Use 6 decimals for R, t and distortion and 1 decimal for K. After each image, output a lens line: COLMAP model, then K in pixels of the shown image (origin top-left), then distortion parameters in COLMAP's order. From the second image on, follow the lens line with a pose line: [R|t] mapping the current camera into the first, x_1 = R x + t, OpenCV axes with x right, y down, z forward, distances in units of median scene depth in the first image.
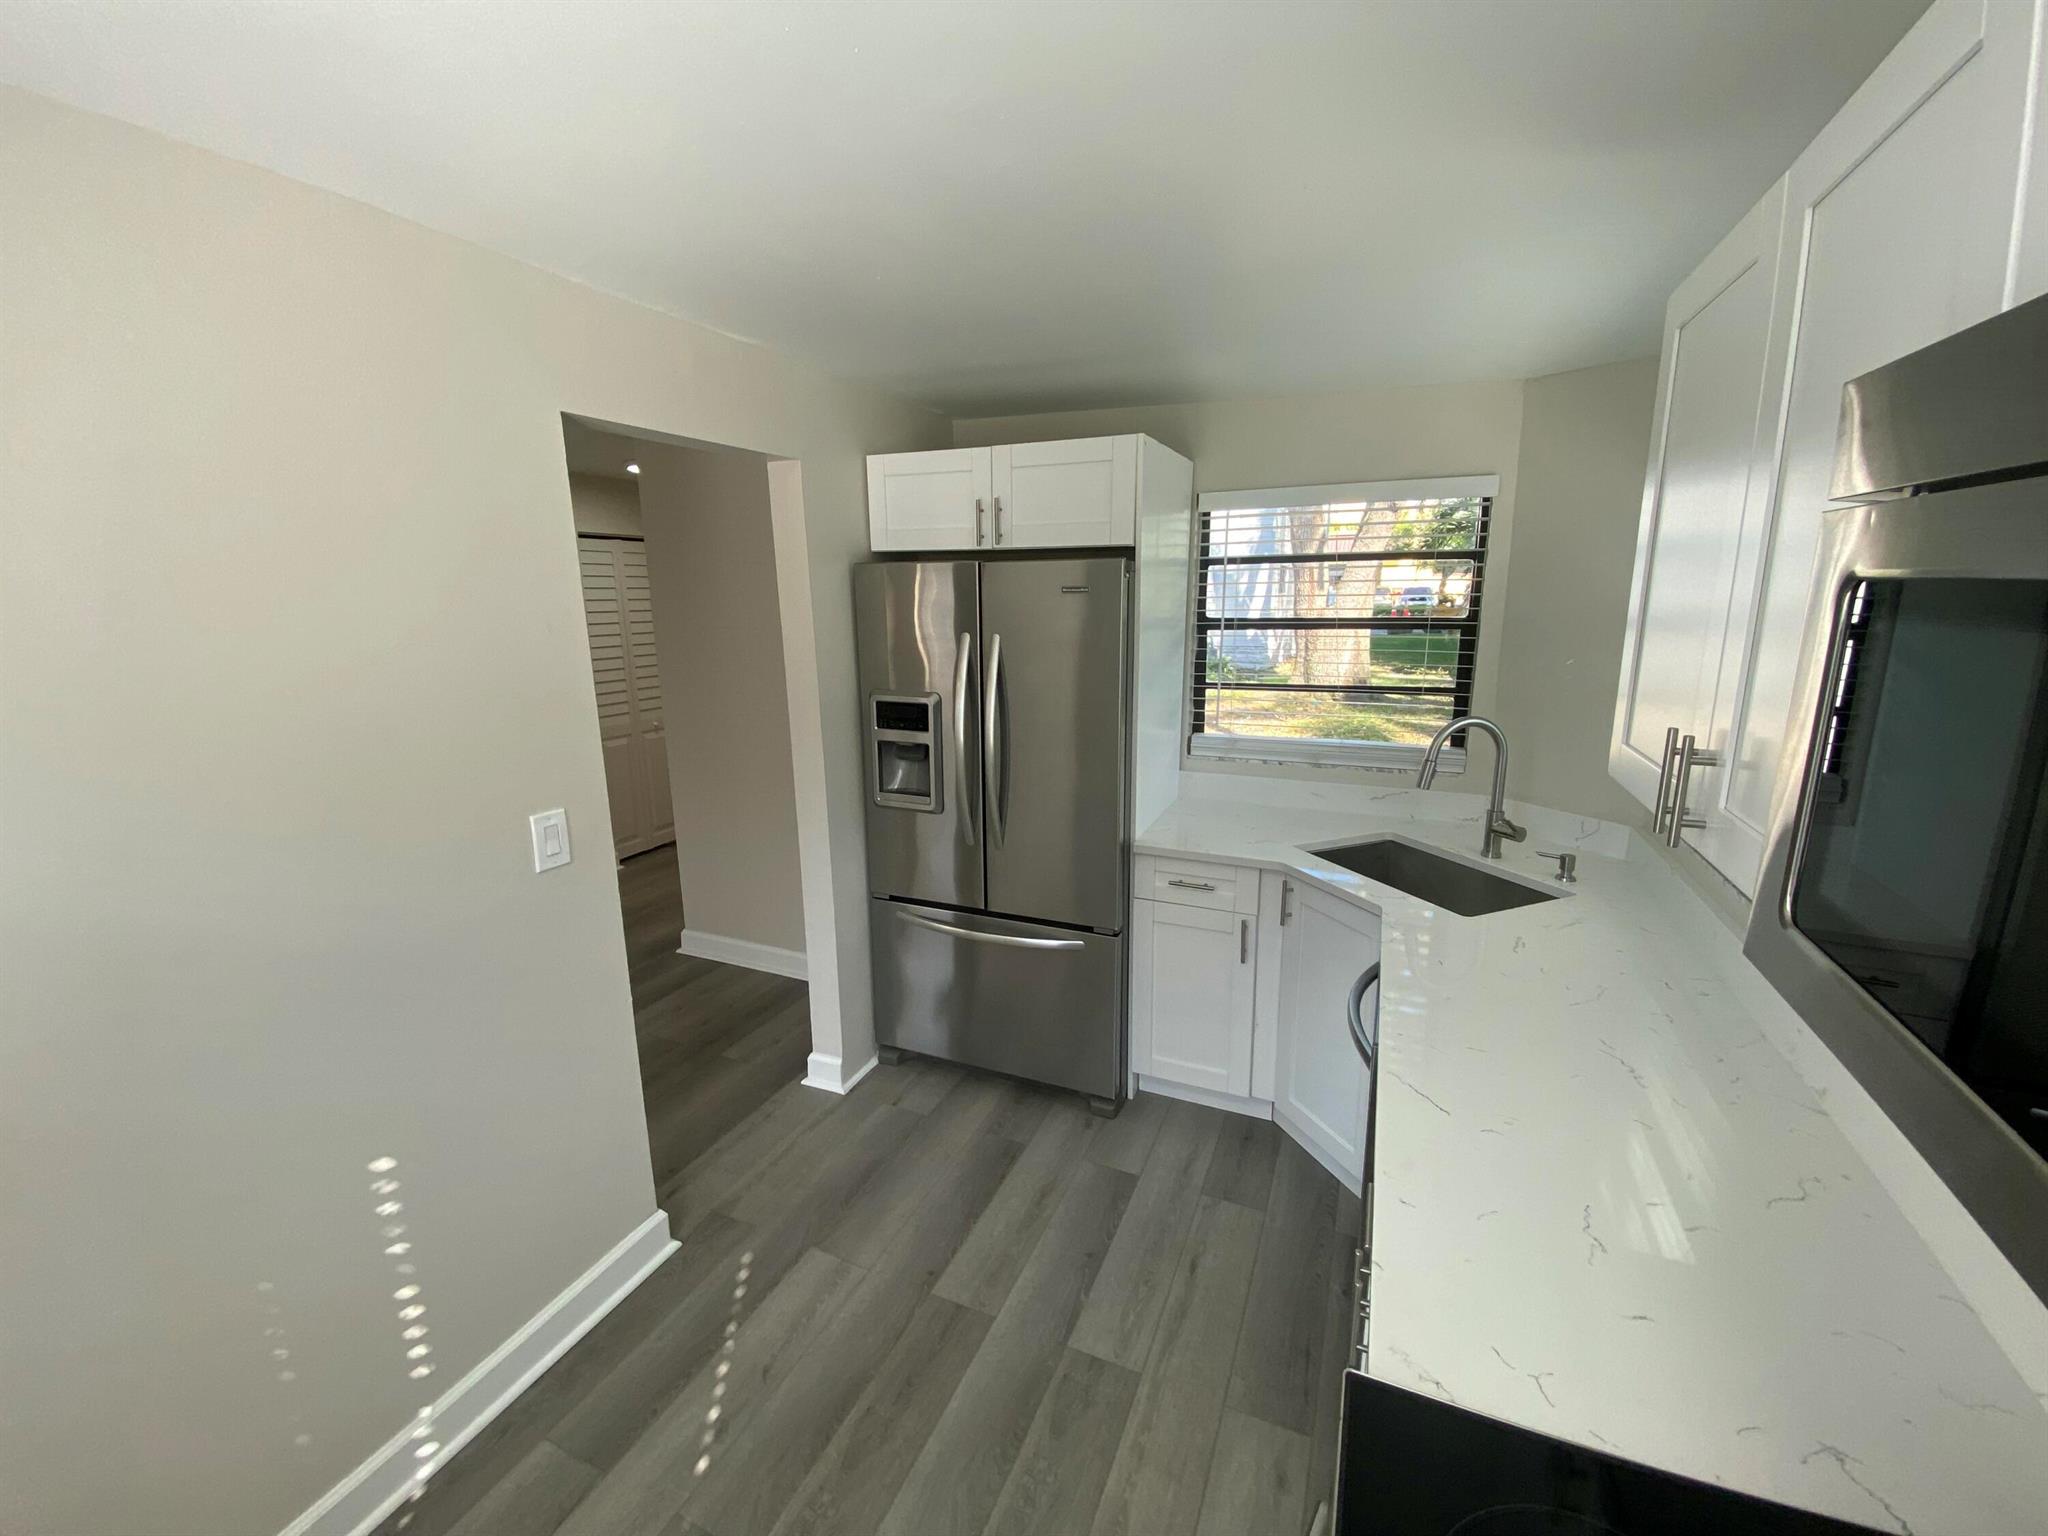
lens RADIAL K [[833.5, 0, 1015.7], [0, 833.5, 753.3], [0, 0, 1]] dist [0.013007, -0.014894]
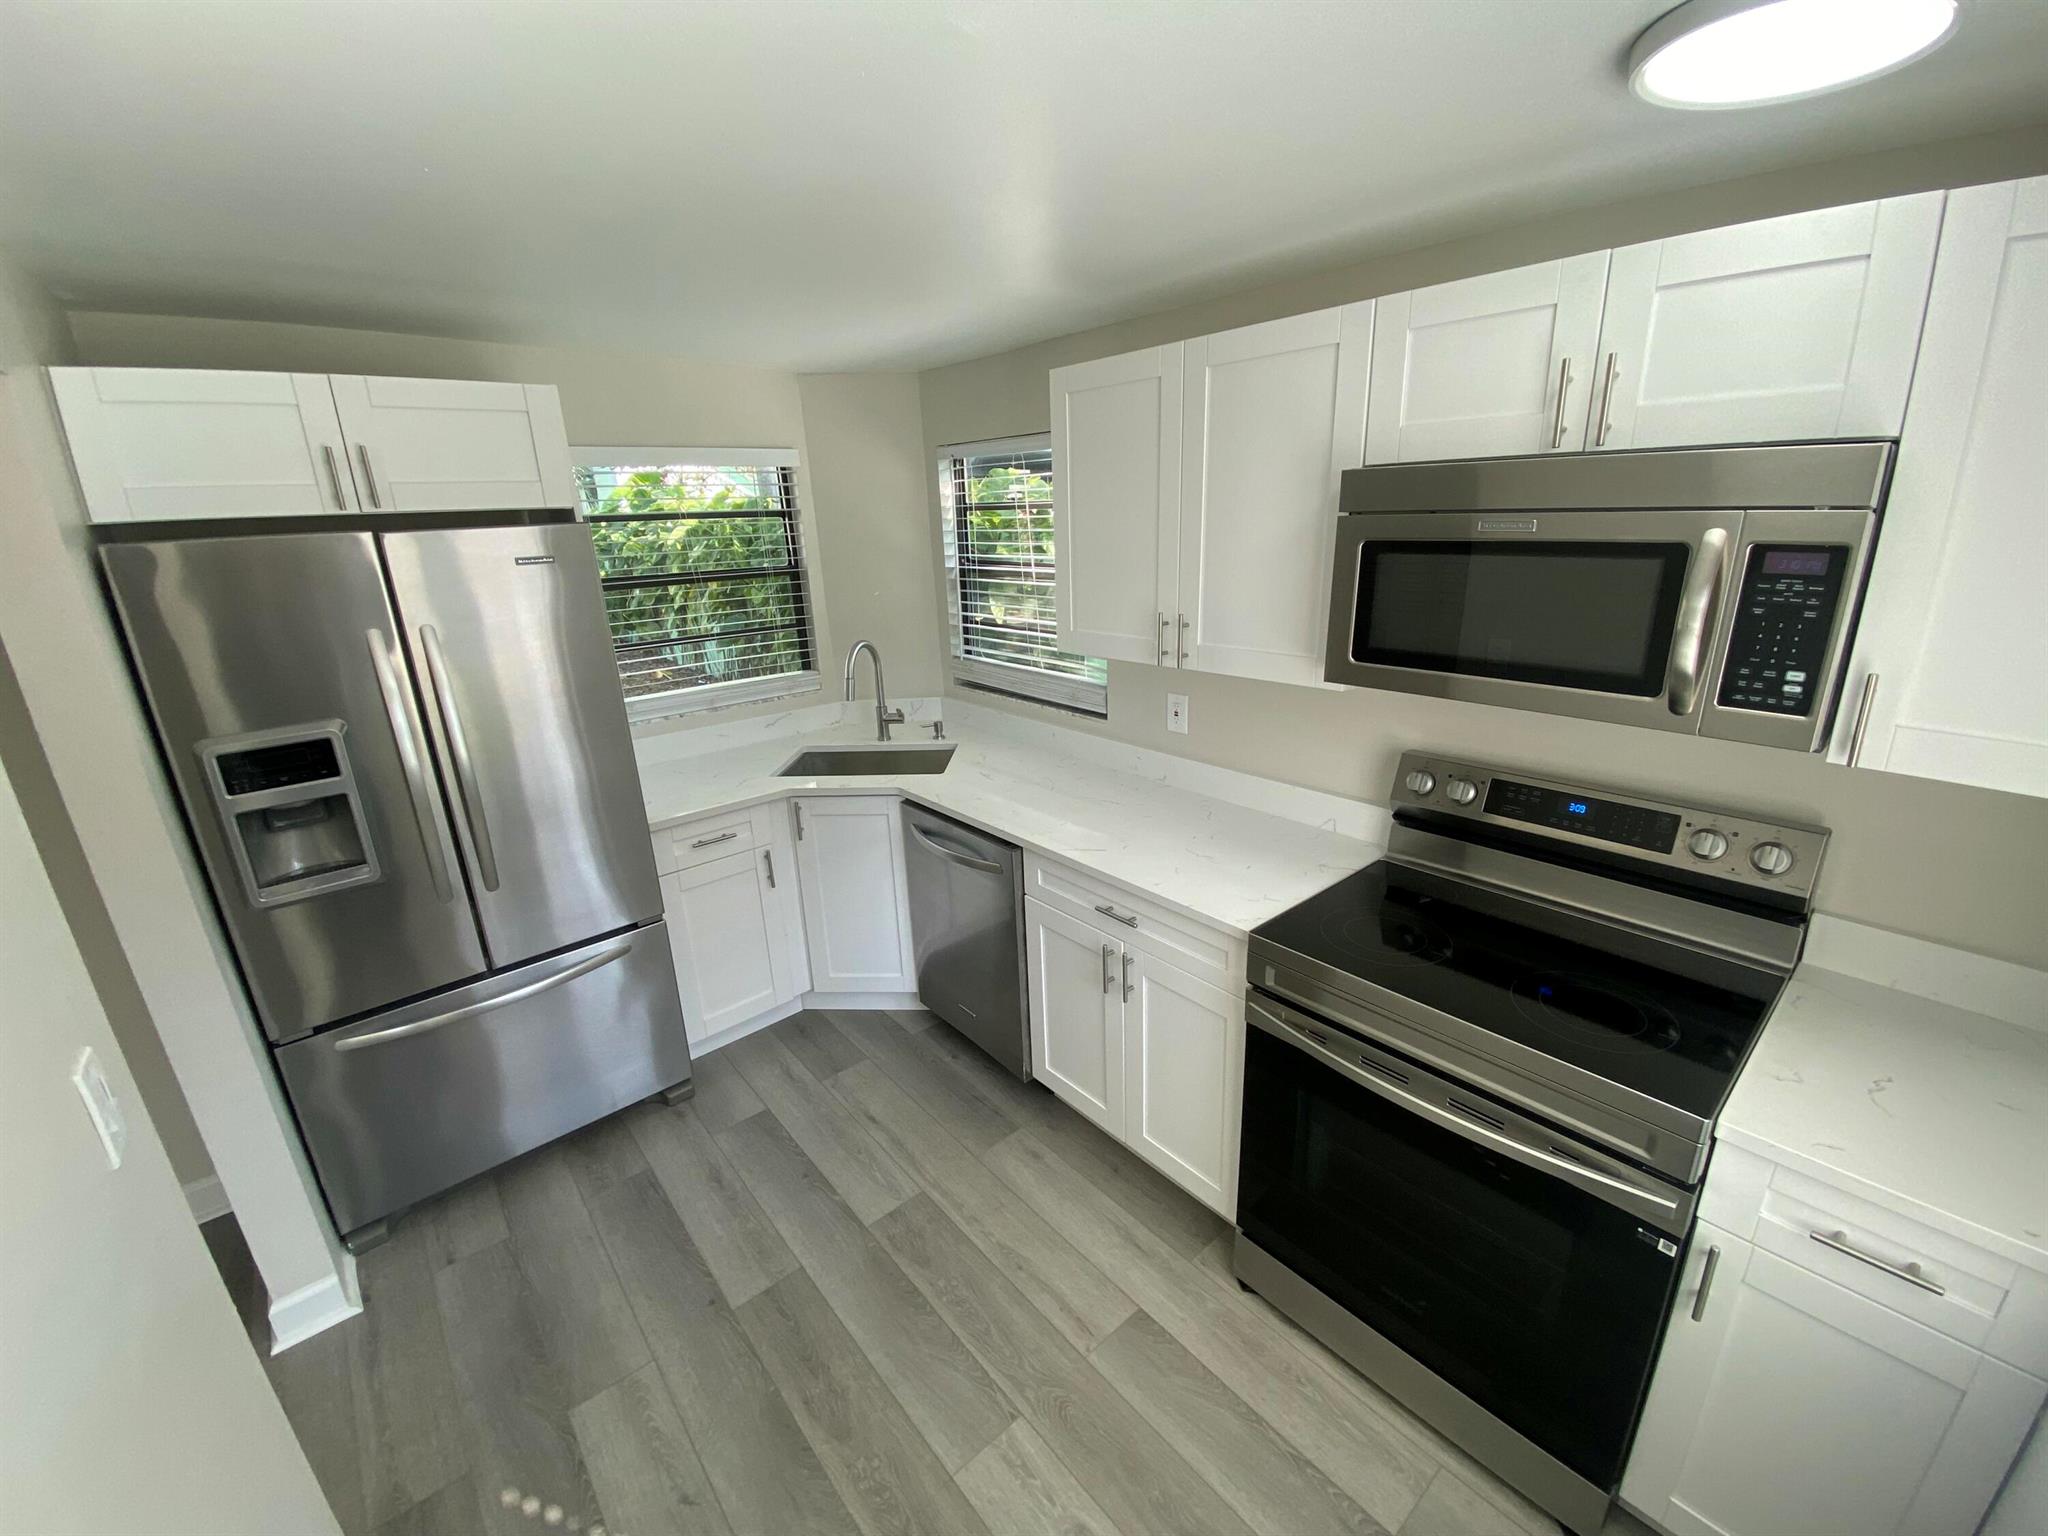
lens RADIAL K [[833.5, 0, 1020.7], [0, 833.5, 763.3], [0, 0, 1]] dist [0.013007, -0.014894]
pose [[0.433133, -0.272374, 0.859190, -0.508978], [0.209363, 0.957578, 0.198020, -0.061962], [-0.876677, 0.094114, 0.471784, 0.167753]]
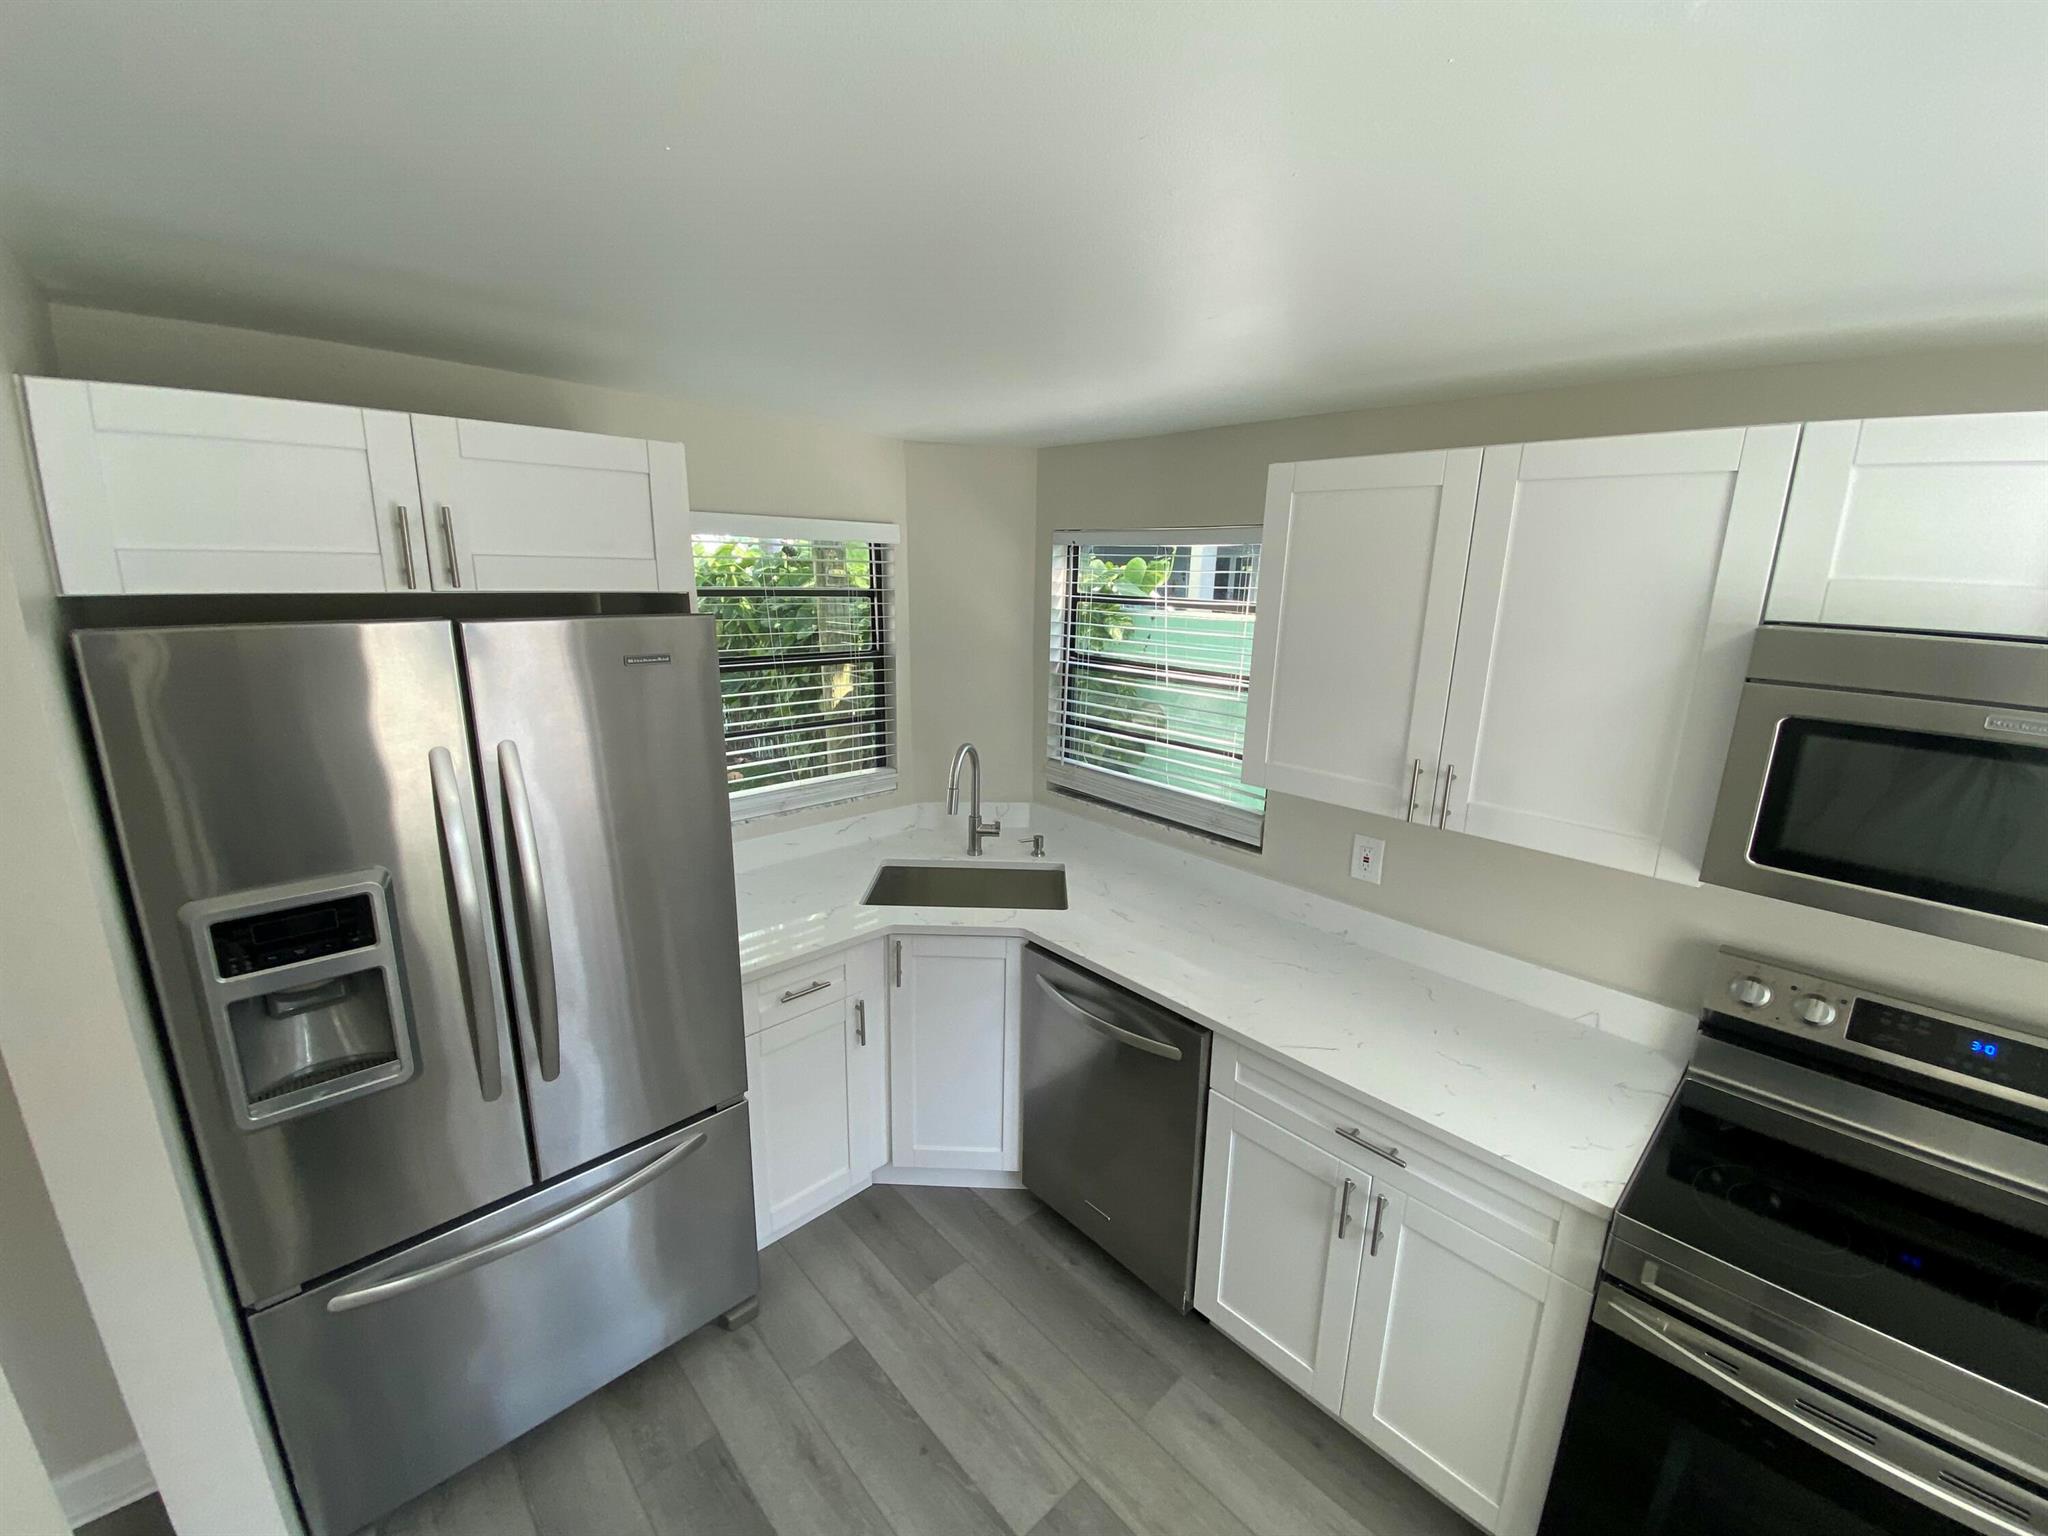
lens RADIAL K [[833.5, 0, 1017.7], [0, 833.5, 763.8], [0, 0, 1]] dist [0.013007, -0.014894]
pose [[0.392487, -0.198772, 0.898022, -0.435393], [0.156785, 0.976537, 0.147627, -0.165411], [-0.906296, 0.082855, 0.414442, 0.445159]]
